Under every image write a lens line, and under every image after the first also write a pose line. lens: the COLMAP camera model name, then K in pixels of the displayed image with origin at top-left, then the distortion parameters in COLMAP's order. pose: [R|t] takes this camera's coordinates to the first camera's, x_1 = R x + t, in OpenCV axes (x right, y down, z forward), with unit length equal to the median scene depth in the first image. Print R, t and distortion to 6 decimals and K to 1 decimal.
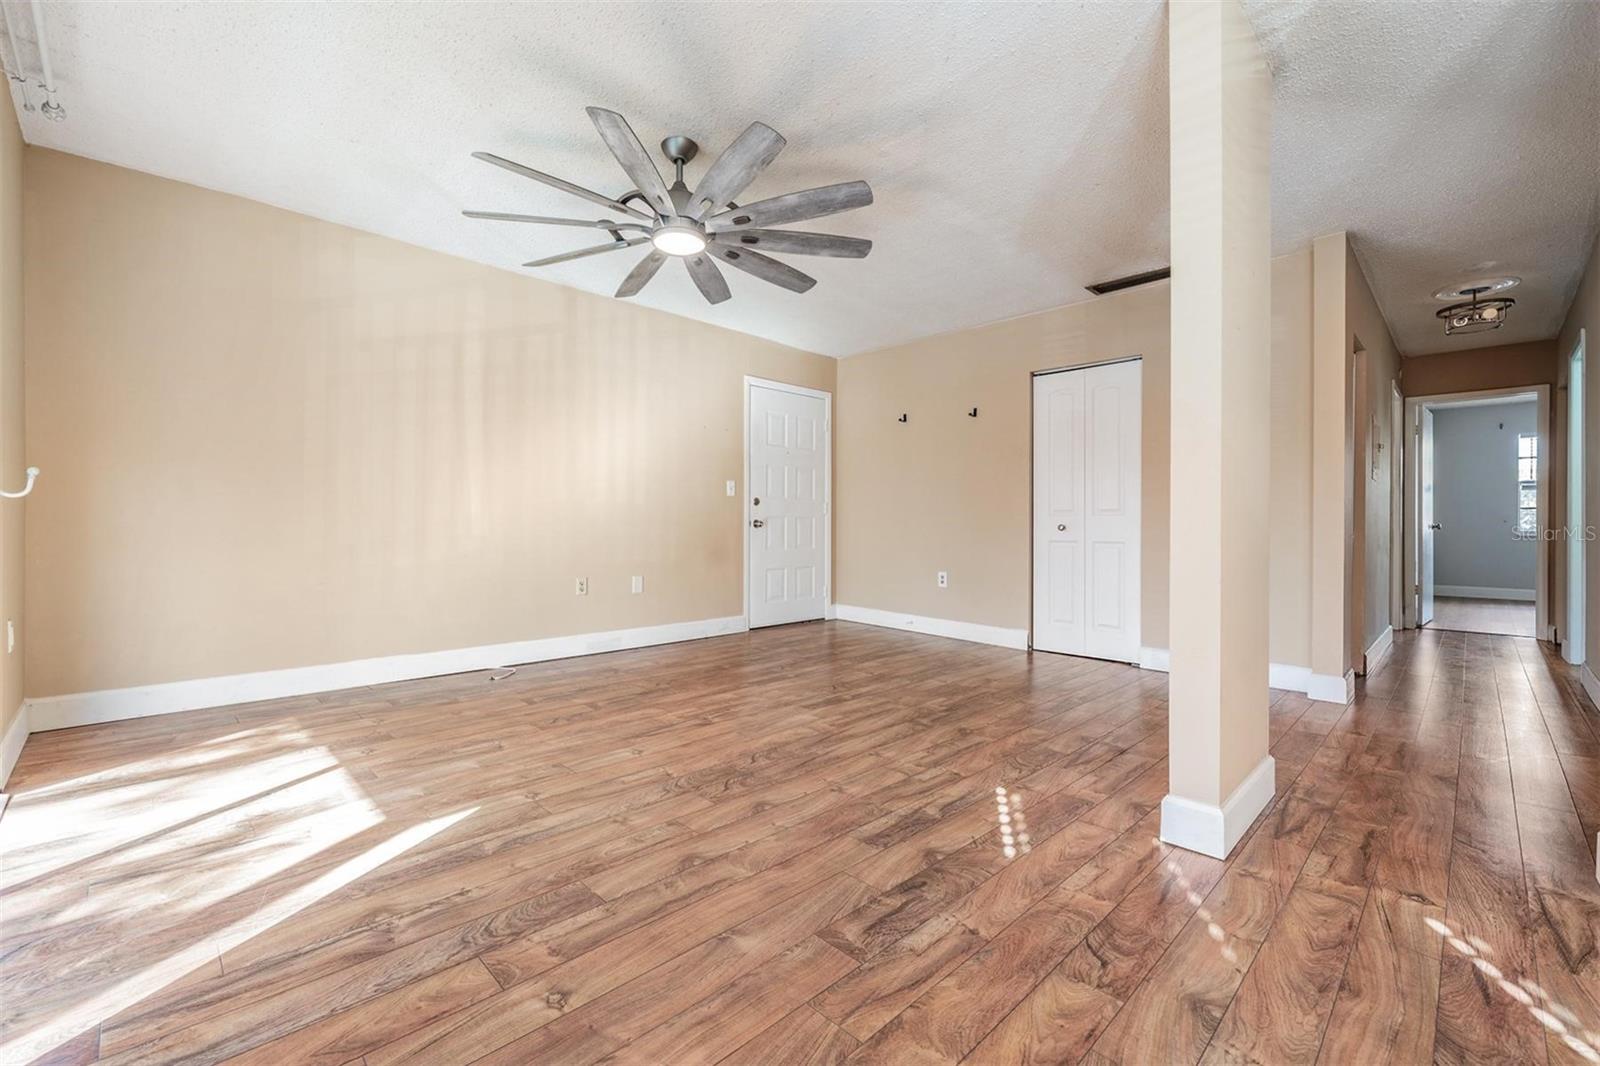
lens RADIAL K [[679.1, 0, 807.2], [0, 679.1, 524.5], [0, 0, 1]] dist [-0.011883, 0.001392]
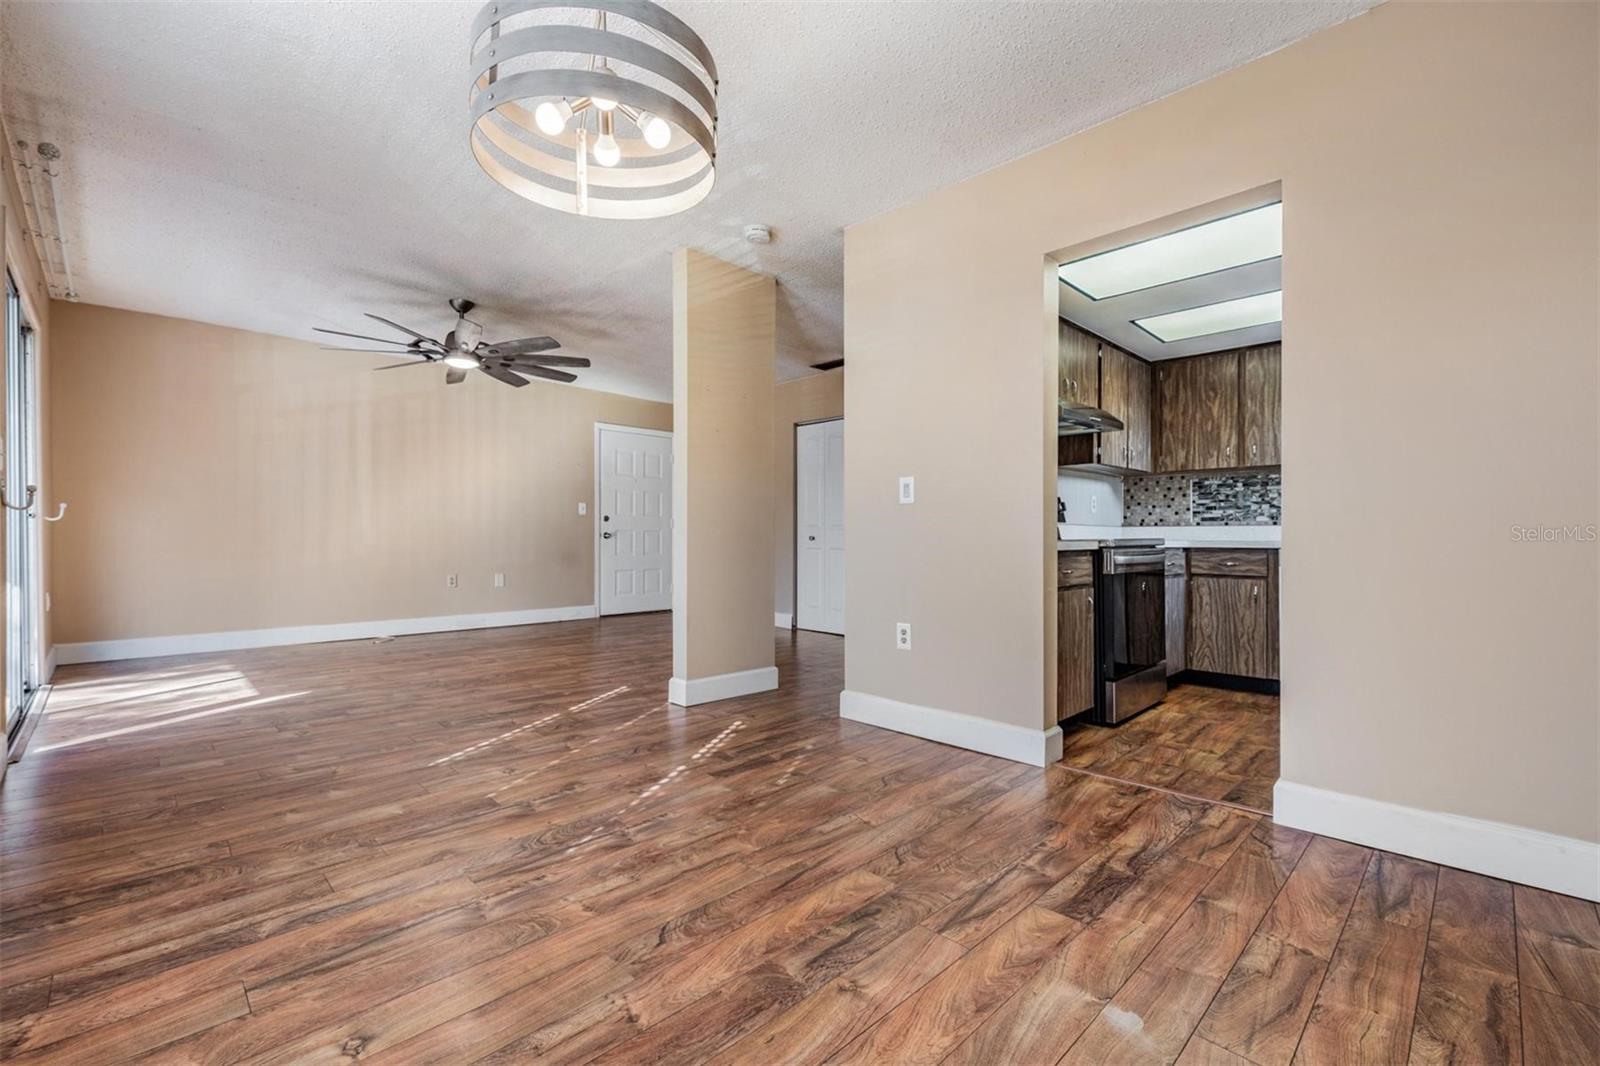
lens RADIAL K [[679.2, 0, 807.5], [0, 679.2, 530.5], [0, 0, 1]] dist [0.002442, -0.002232]
pose [[0.999940, -0.000907, 0.010911, 0.704874], [0.001014, 0.999952, -0.009766, 0.005478], [-0.010902, 0.009776, 0.999893, -0.721478]]
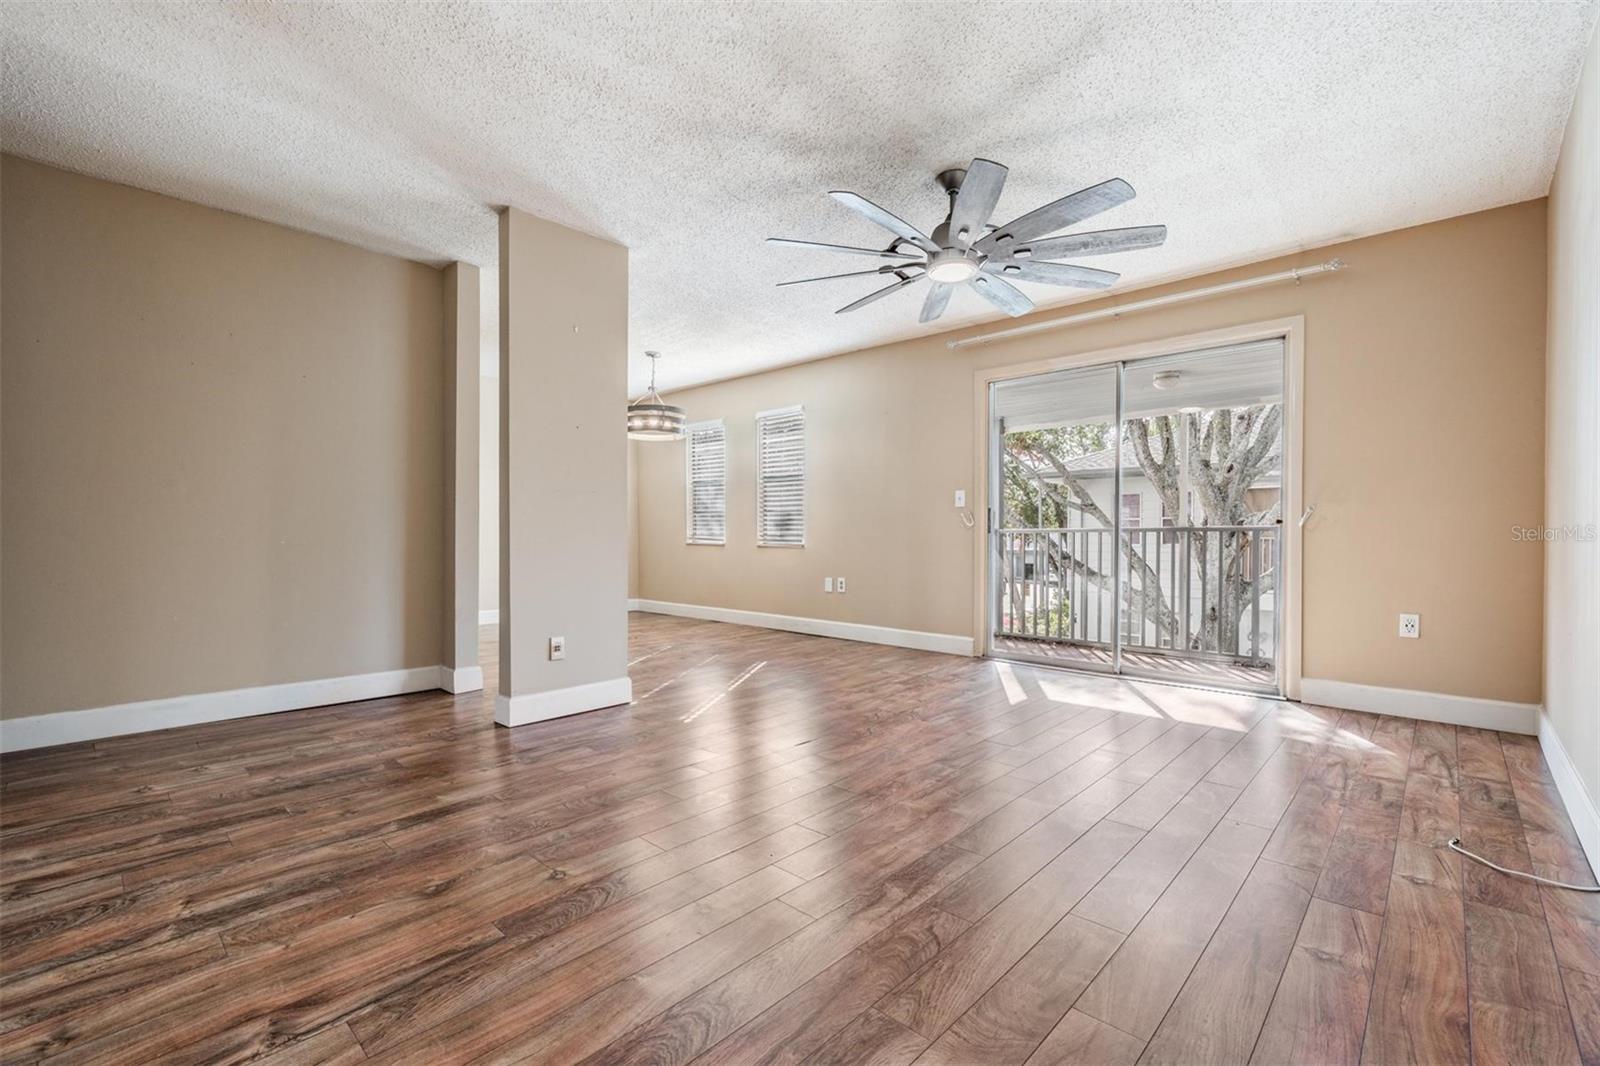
lens RADIAL K [[679.1, 0, 825.6], [0, 679.1, 545.0], [0, 0, 1]] dist [-0.011883, 0.001392]
pose [[-0.998013, -0.011154, -0.062009, 0.078328], [-0.012291, 0.999763, 0.017996, -0.004653], [0.061793, 0.018722, -0.997913, 2.272990]]
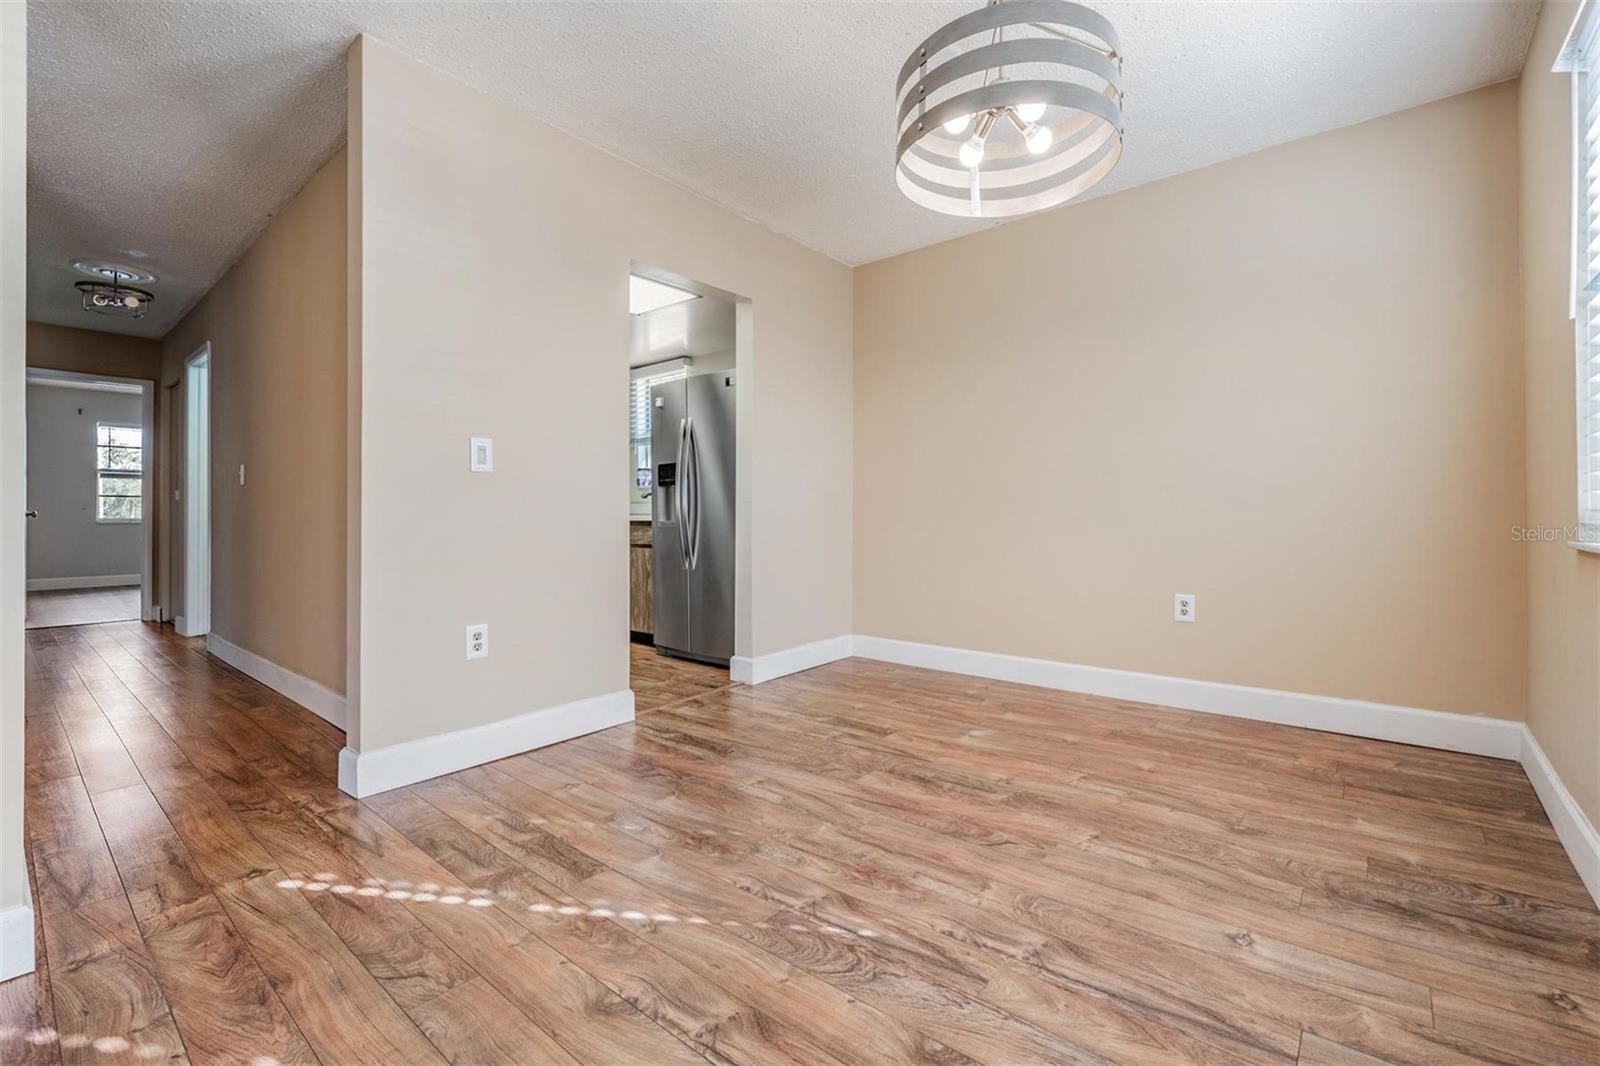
lens RADIAL K [[679.1, 0, 799.4], [0, 679.1, 504.1], [0, 0, 1]] dist [-0.011883, 0.001392]
pose [[-0.084464, 0.006496, 0.996405, -0.129909], [0.004795, 0.999970, -0.006113, -0.001081], [-0.996415, 0.004261, -0.084493, 0.166291]]
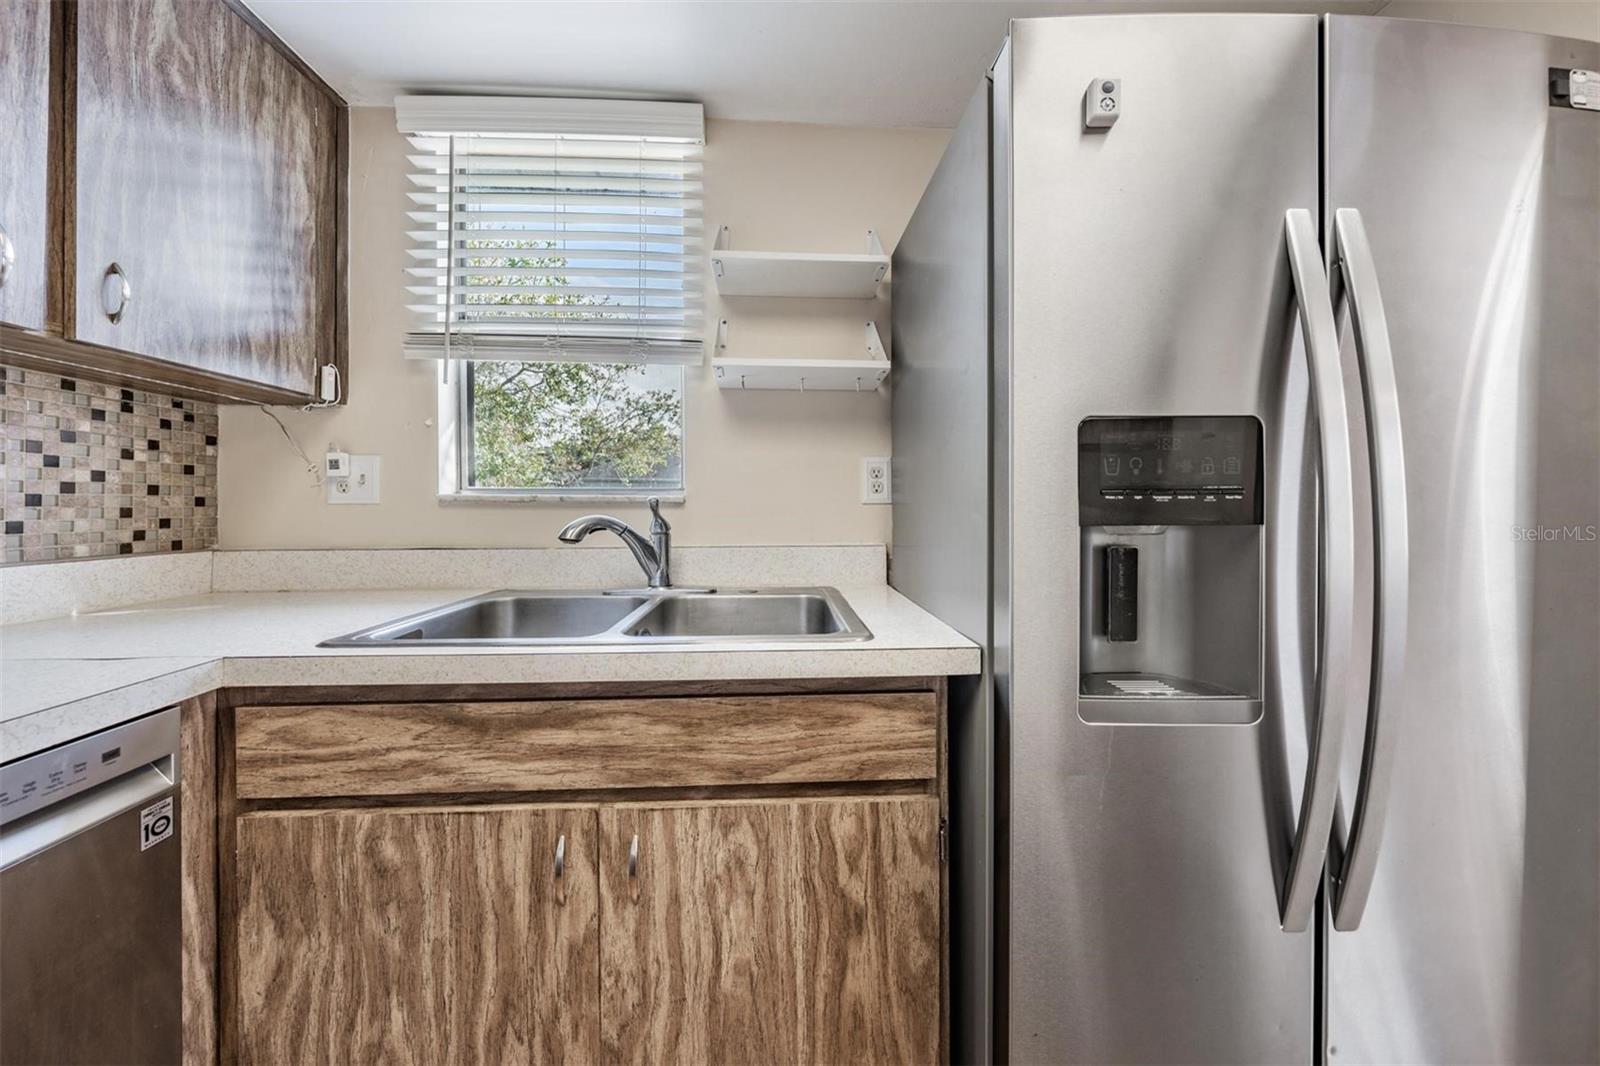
lens RADIAL K [[550.0, 0, 805.9], [0, 550.0, 506.0], [0, 0, 1]] dist [-0.006525, -0.000277]
pose [[-0.753125, -0.004368, 0.657863, 1.569582], [-0.004682, 0.999988, 0.001280, -0.069305], [-0.657861, -0.002116, -0.753136, 0.689576]]
